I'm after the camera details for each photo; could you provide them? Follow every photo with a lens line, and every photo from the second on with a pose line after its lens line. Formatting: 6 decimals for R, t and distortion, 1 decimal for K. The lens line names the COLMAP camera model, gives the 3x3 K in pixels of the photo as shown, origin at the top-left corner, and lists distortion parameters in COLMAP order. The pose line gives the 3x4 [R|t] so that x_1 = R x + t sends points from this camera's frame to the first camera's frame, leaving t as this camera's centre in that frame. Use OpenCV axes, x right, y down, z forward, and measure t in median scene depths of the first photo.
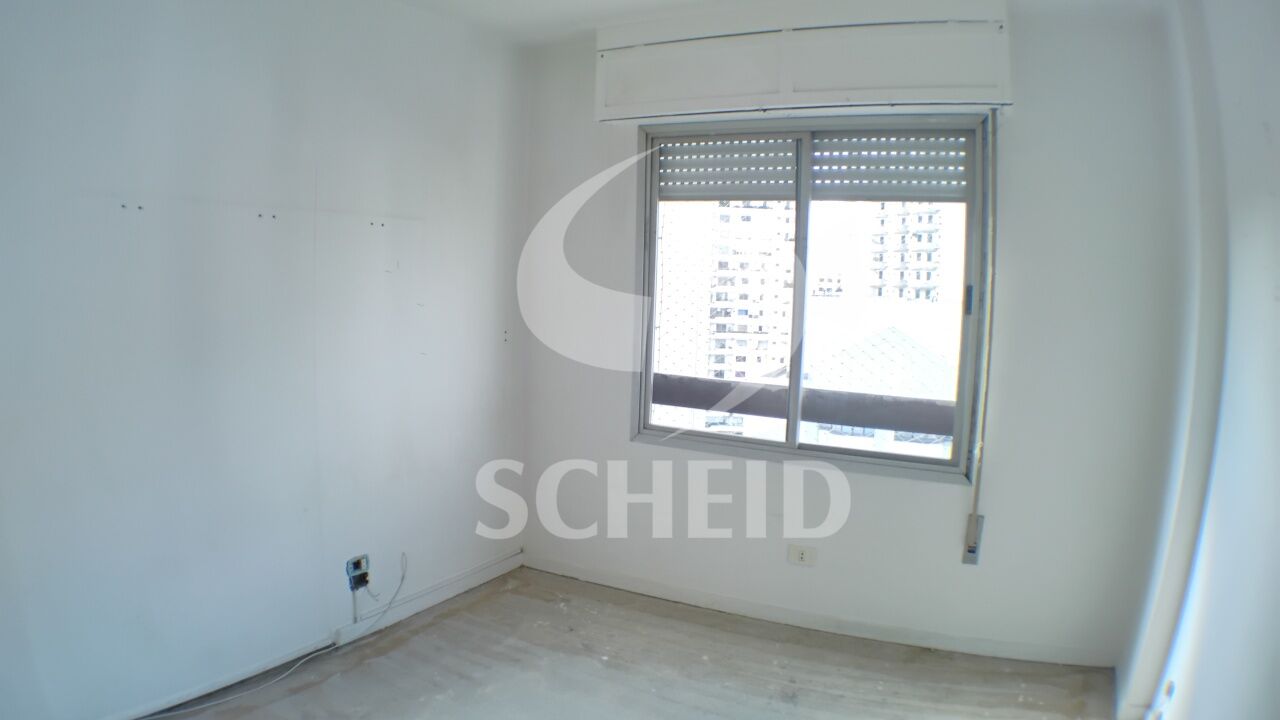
lens RADIAL K [[1031.7, 0, 640.0], [0, 1031.7, 360.0], [0, 0, 1]] dist [-0.247747, -0.002218]
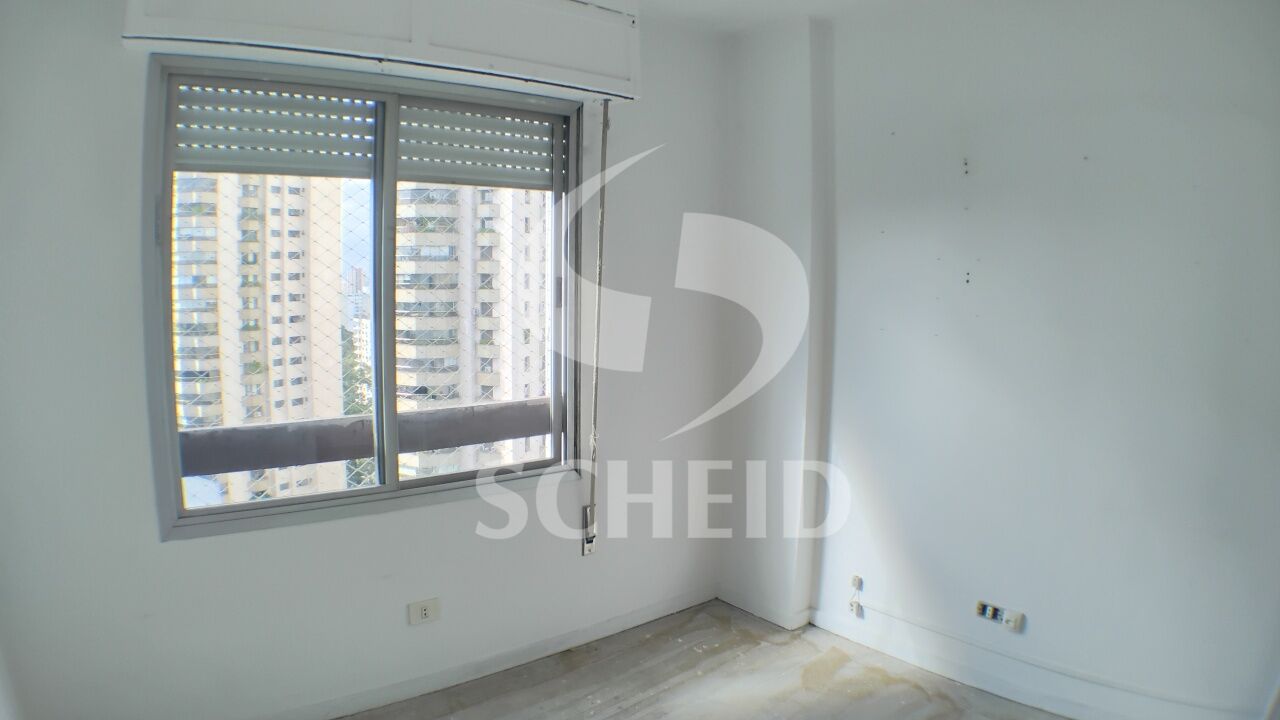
lens RADIAL K [[1031.7, 0, 640.0], [0, 1031.7, 360.0], [0, 0, 1]] dist [-0.247747, -0.002218]
pose [[0.242749, -0.132247, 0.961033, -0.569108], [0.061471, 0.990770, 0.120812, -0.101584], [-0.968140, 0.029749, 0.248638, 0.624212]]
